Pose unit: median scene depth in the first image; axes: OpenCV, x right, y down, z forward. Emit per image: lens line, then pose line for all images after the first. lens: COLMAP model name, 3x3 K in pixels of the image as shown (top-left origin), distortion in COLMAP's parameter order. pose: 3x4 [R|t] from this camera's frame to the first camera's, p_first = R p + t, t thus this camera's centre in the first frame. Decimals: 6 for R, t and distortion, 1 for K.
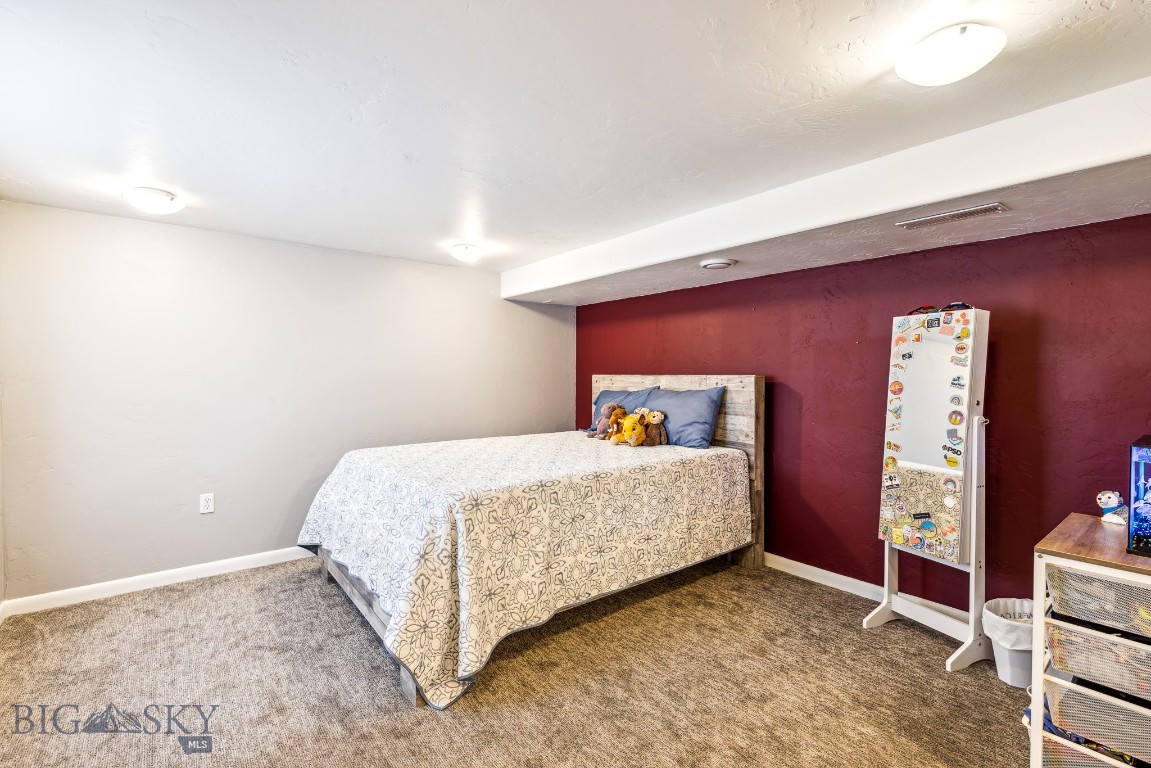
lens RADIAL K [[528.1, 0, 580.3], [0, 528.1, 382.5], [0, 0, 1]] dist [0.004624, 0.000178]
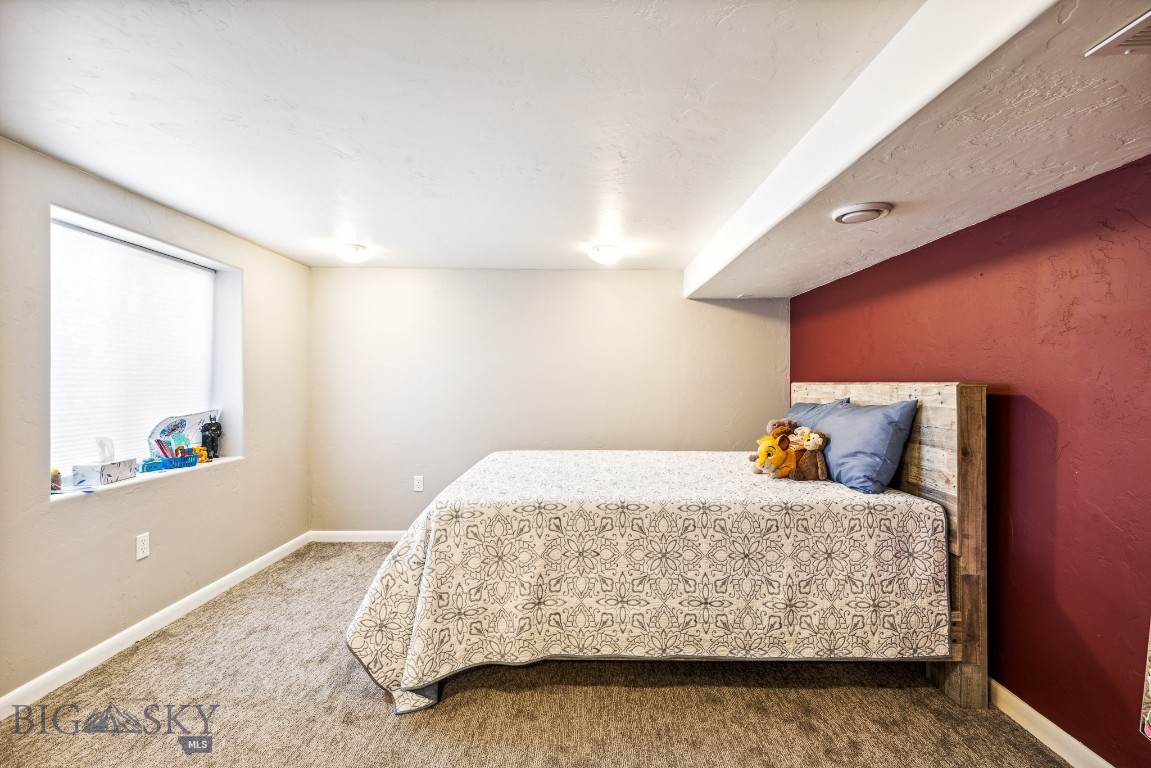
lens RADIAL K [[528.1, 0, 575.5], [0, 528.1, 382.5], [0, 0, 1]] dist [0.004624, 0.000178]
pose [[0.773004, 0.000377, -0.634401, 0.417624], [-0.010642, 0.999867, -0.012373, -0.002189], [0.634312, 0.016315, 0.772905, 0.278652]]
